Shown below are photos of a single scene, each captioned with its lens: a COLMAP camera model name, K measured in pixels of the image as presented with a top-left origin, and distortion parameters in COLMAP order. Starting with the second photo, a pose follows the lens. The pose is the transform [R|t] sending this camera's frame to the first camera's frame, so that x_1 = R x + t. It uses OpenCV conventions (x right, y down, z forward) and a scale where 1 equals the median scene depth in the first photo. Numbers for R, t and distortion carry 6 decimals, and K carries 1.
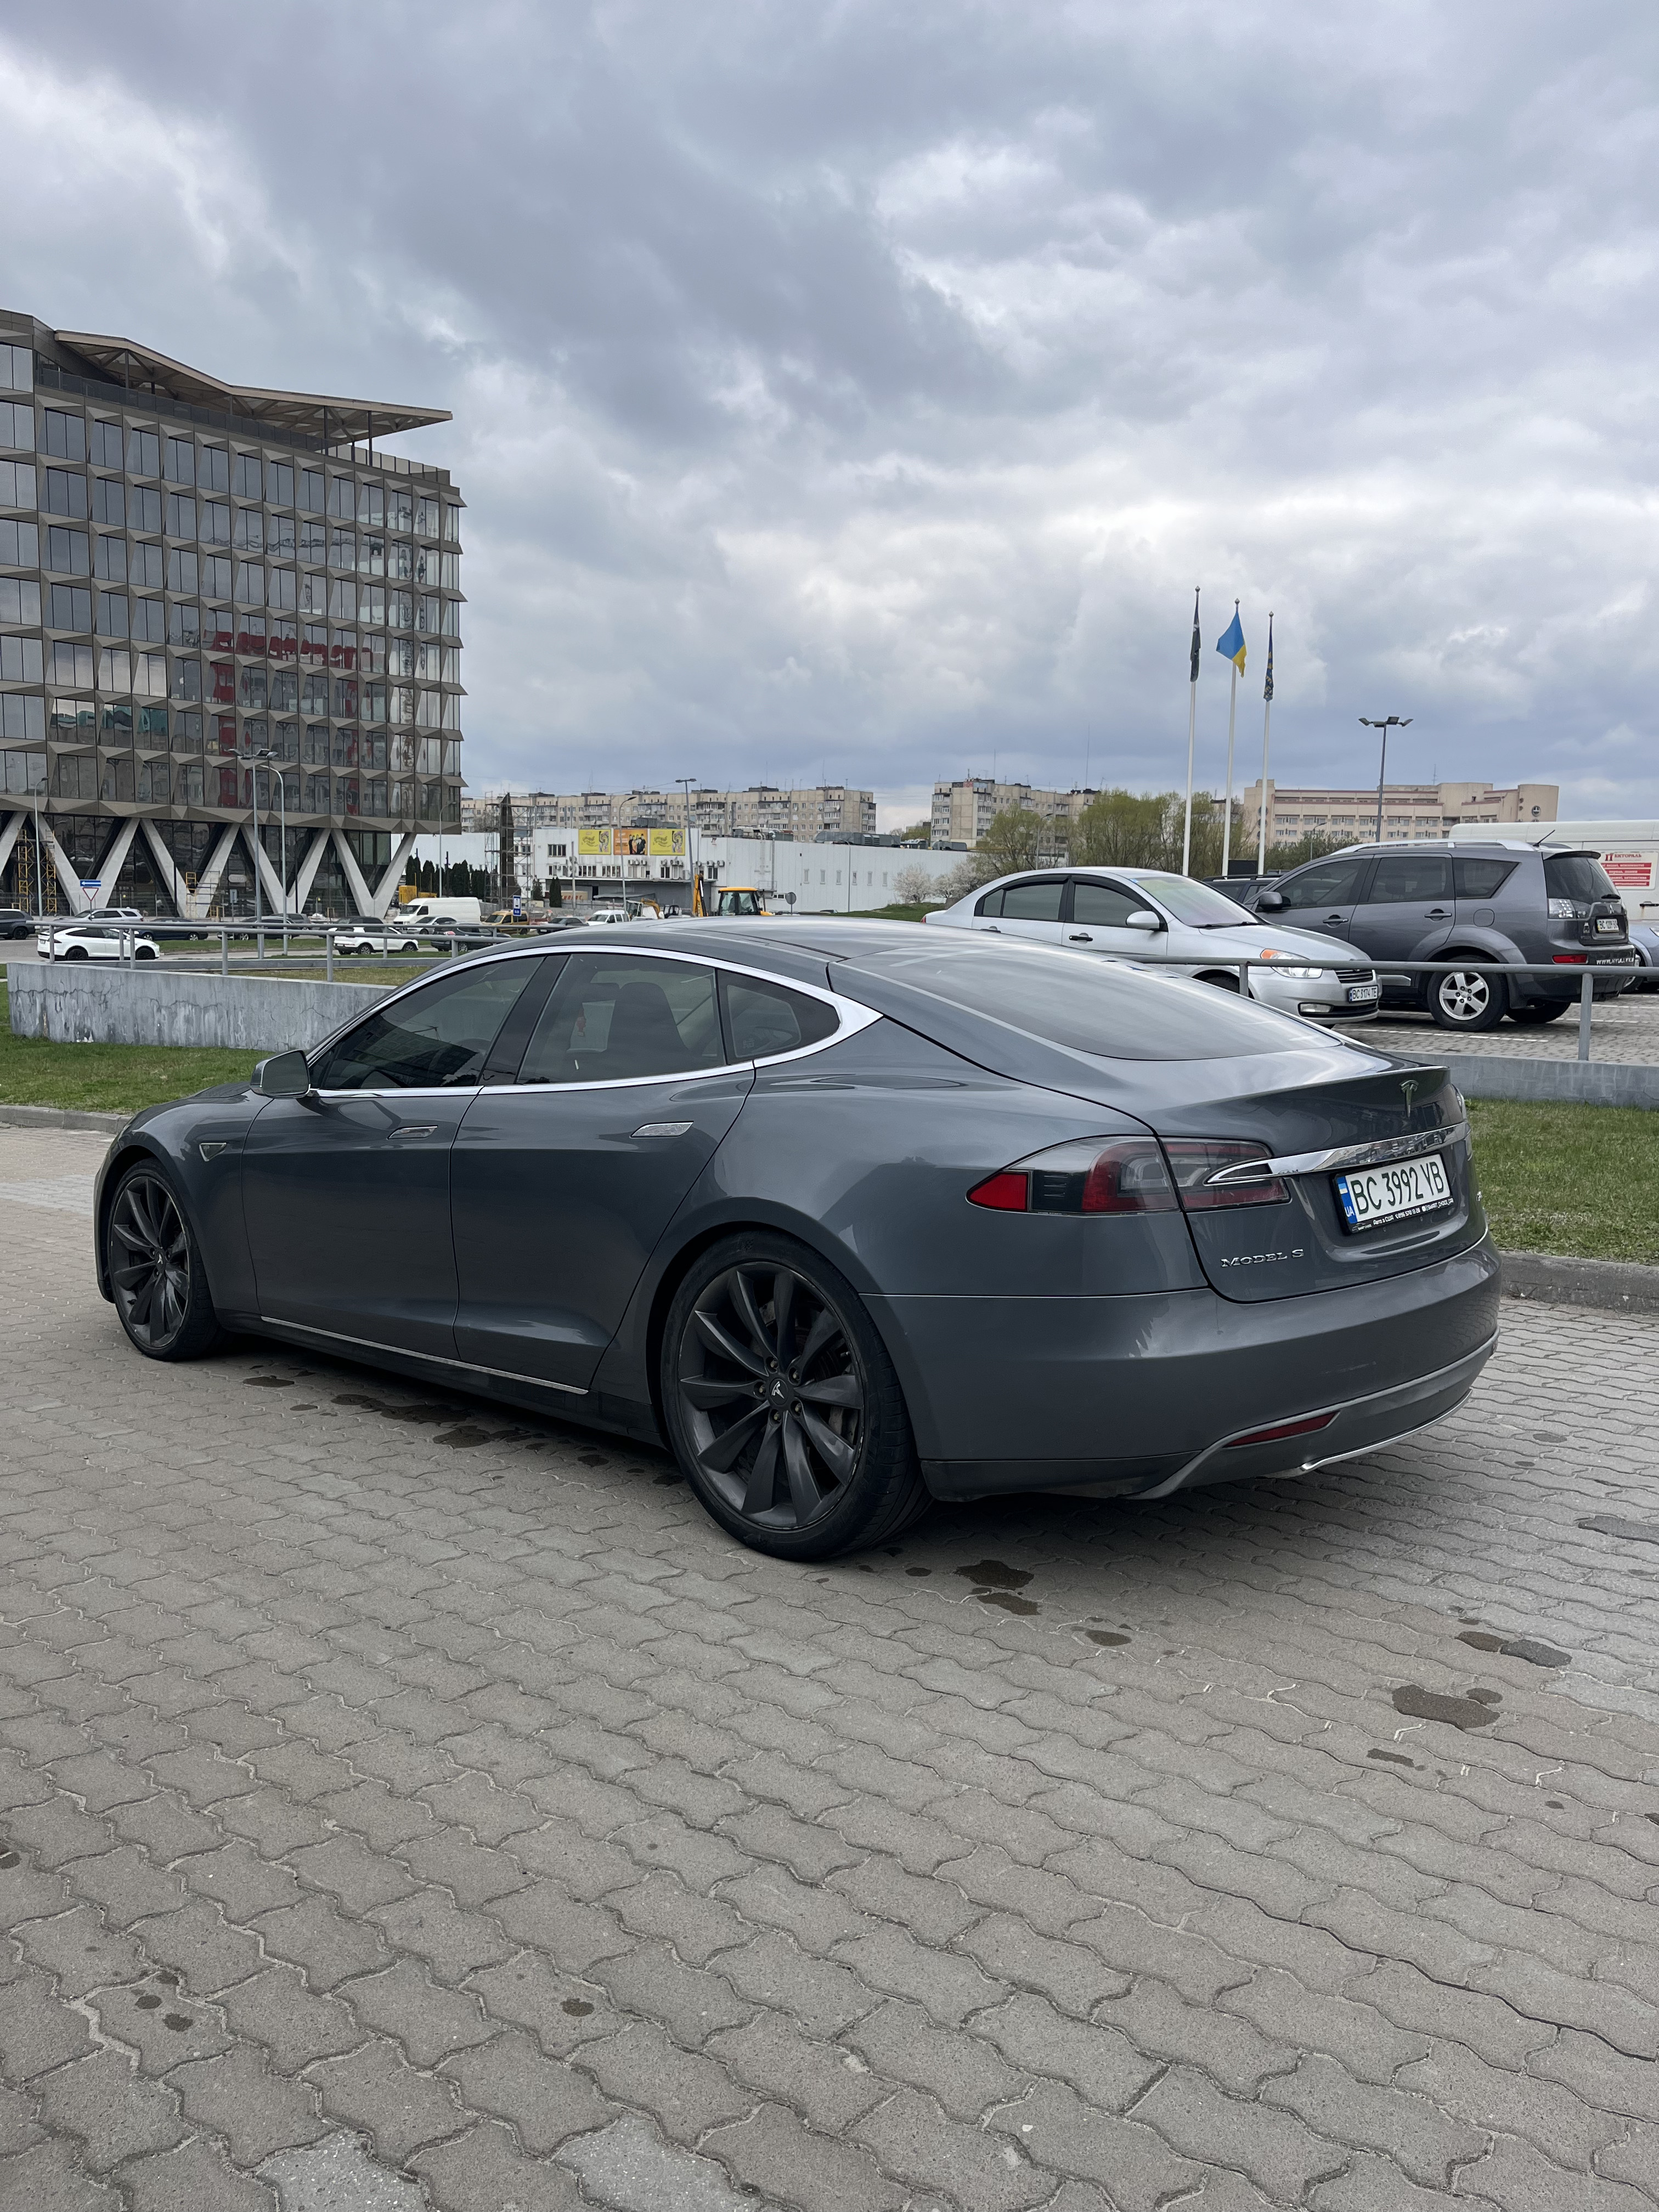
lens RADIAL K [[1676.3, 0, 839.0], [0, 1676.3, 1104.9], [0, 0, 1]] dist [0.066320, -0.084278]
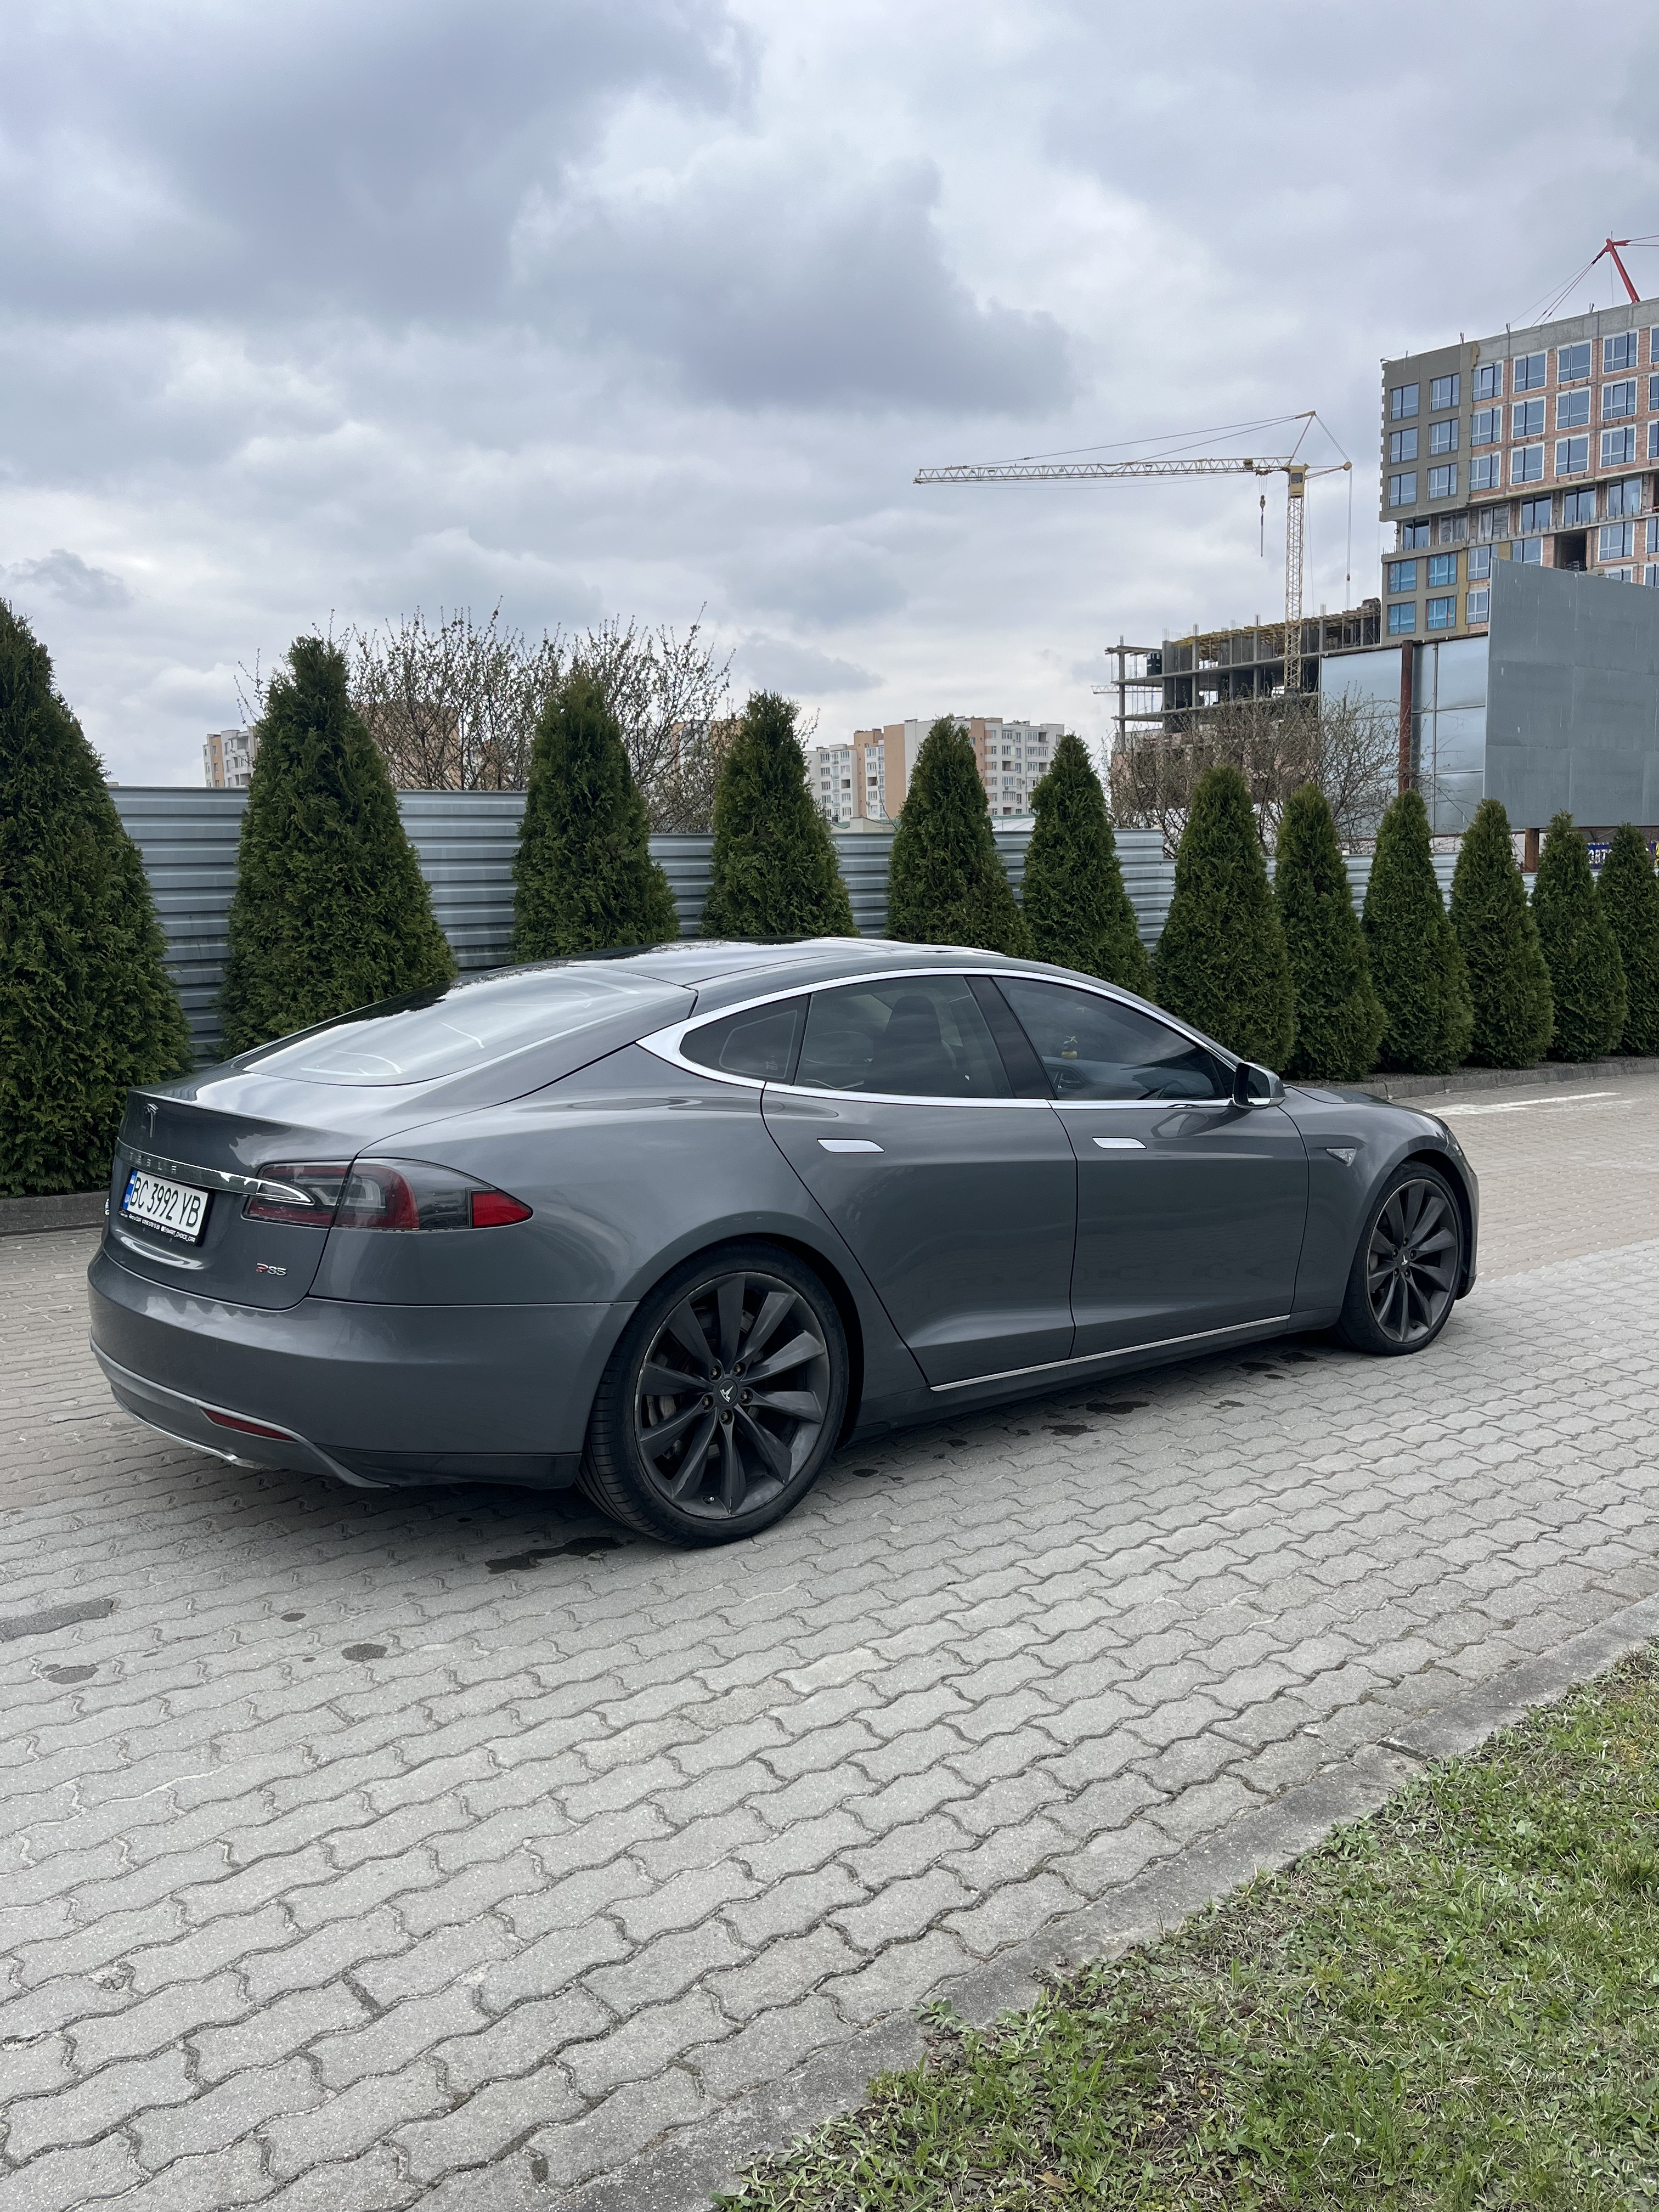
lens RADIAL K [[1676.3, 0, 836.5], [0, 1676.3, 1093.0], [0, 0, 1]] dist [0.066320, -0.084278]
pose [[-0.113879, 0.109279, -0.987466, 0.967490], [-0.095580, 0.988117, 0.120374, -0.138472], [0.988886, 0.108090, -0.102080, 1.096126]]
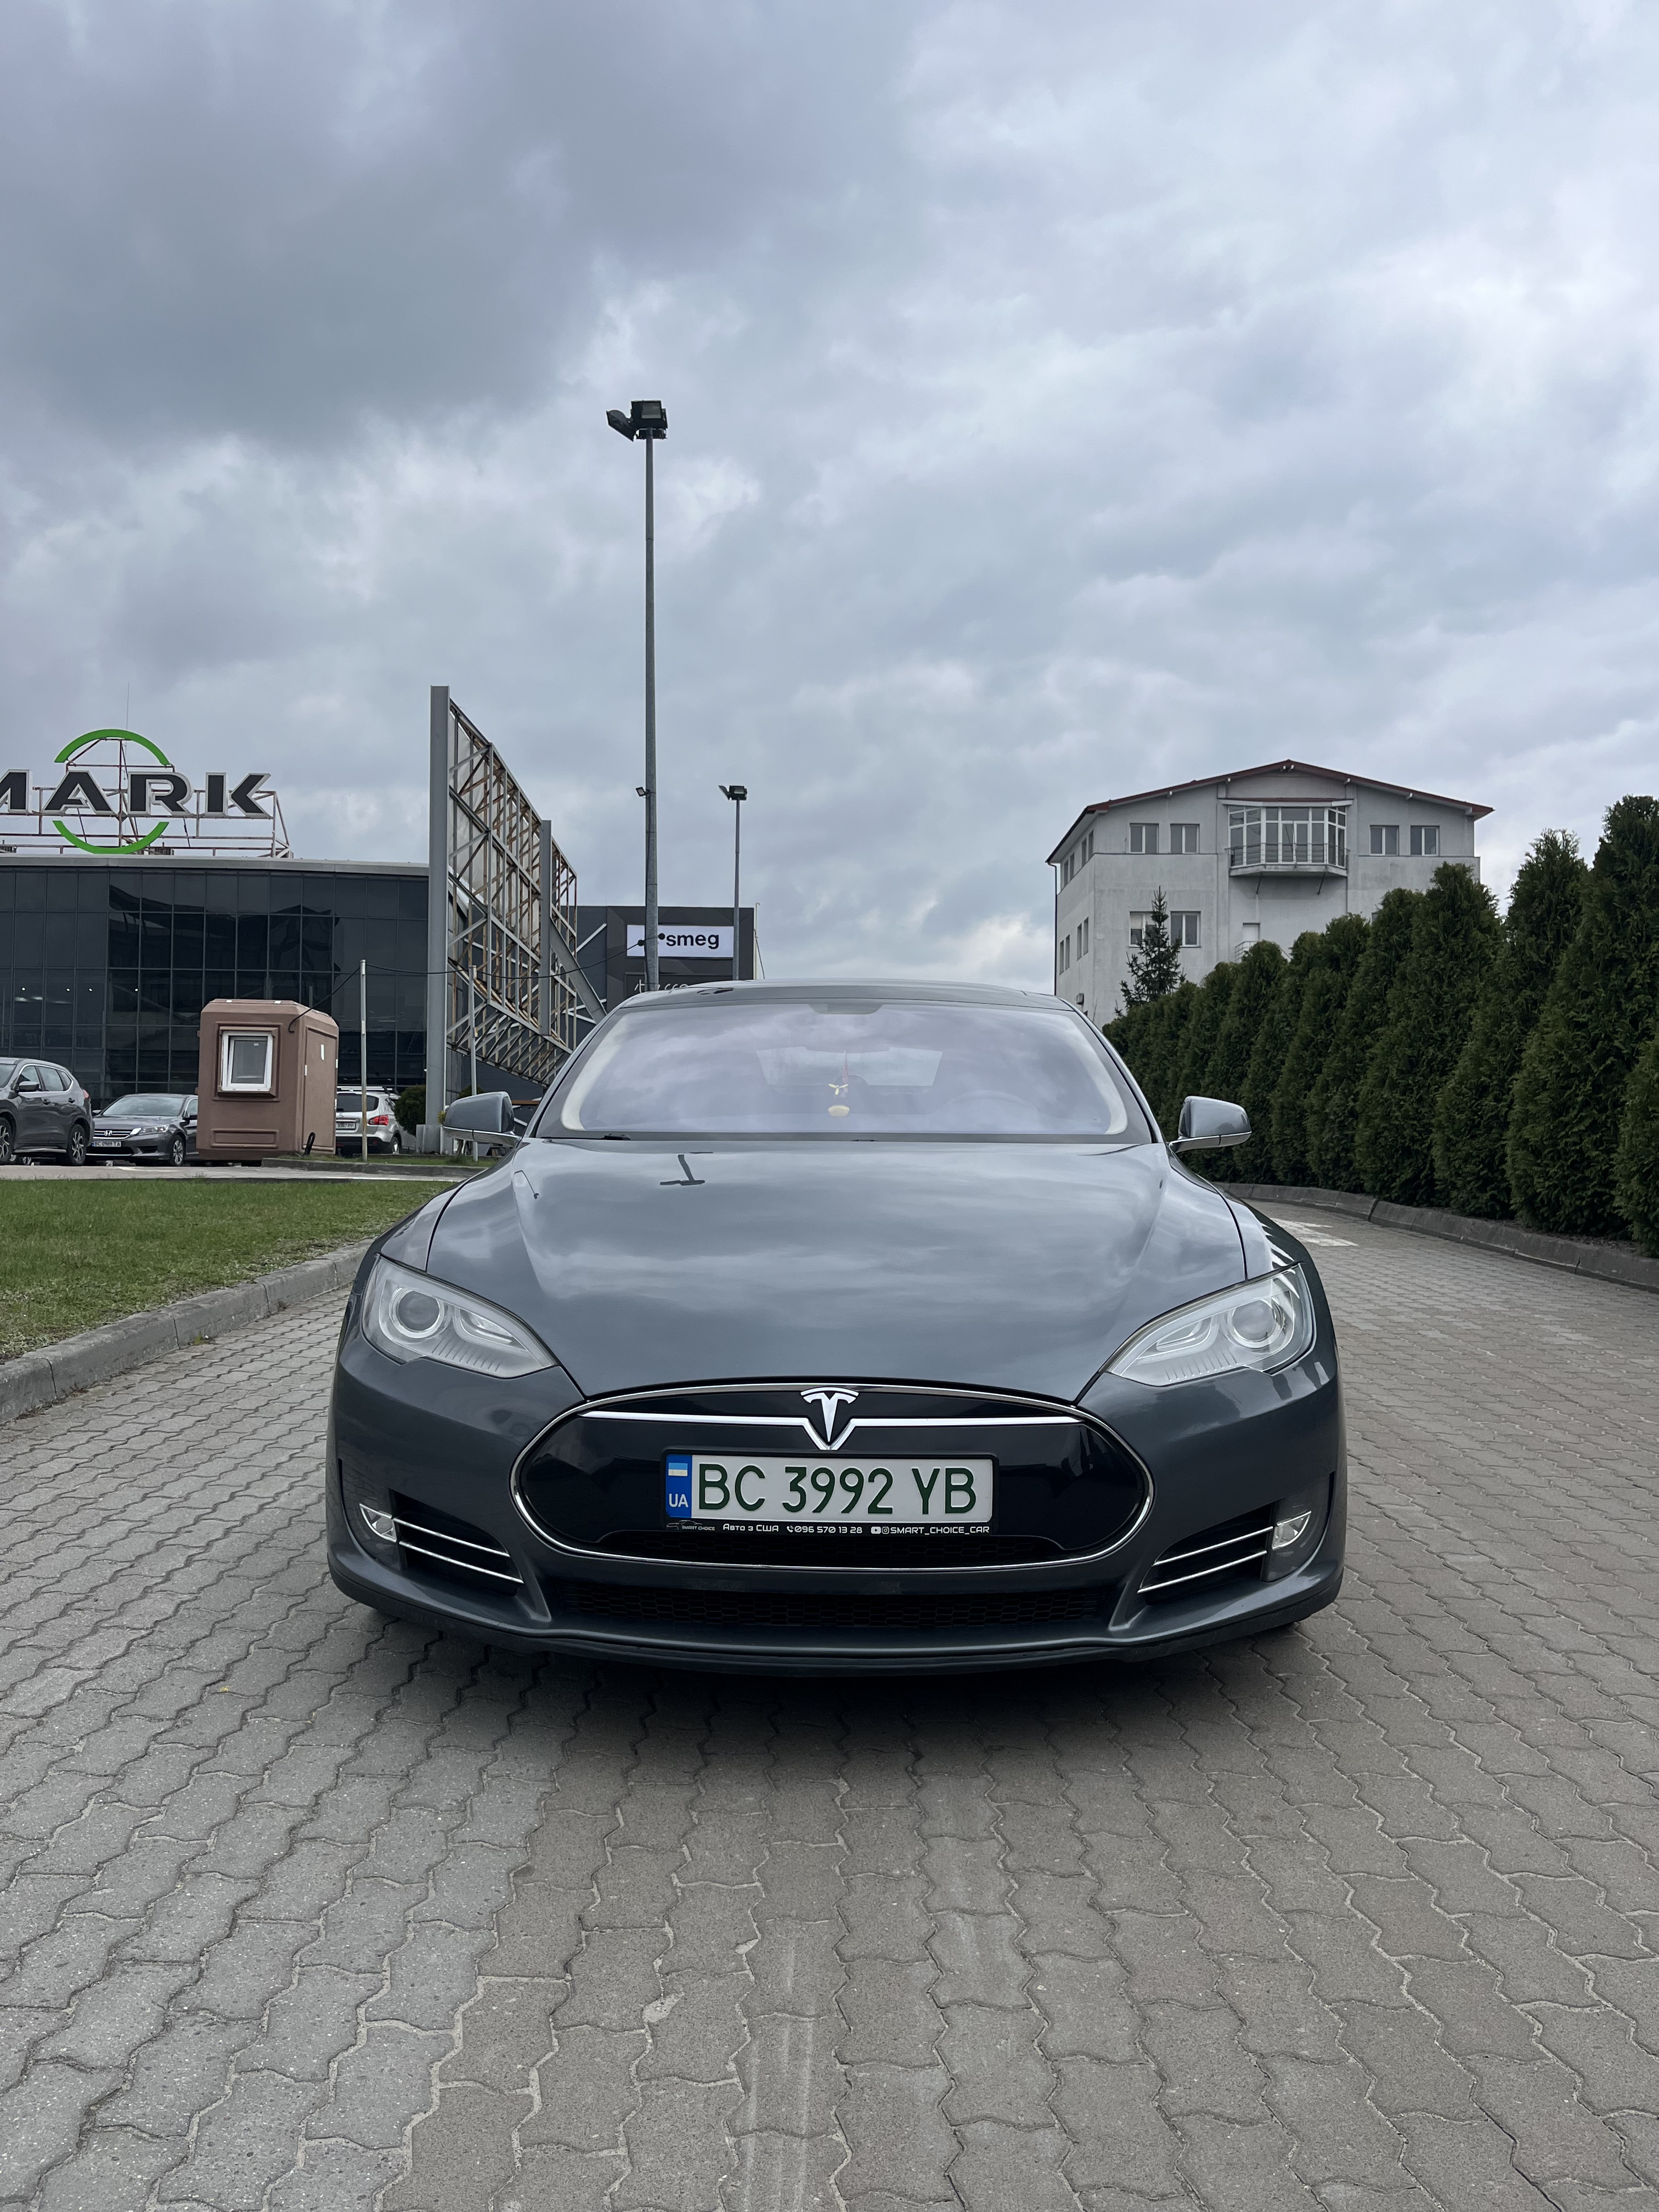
lens RADIAL K [[1676.3, 0, 824.9], [0, 1676.3, 1126.8], [0, 0, 1]] dist [0.066320, -0.084278]
pose [[-0.658334, -0.003804, 0.752716, -0.849909], [0.070255, 0.995312, 0.066476, -0.088234], [-0.749440, 0.096645, -0.654980, 1.689492]]
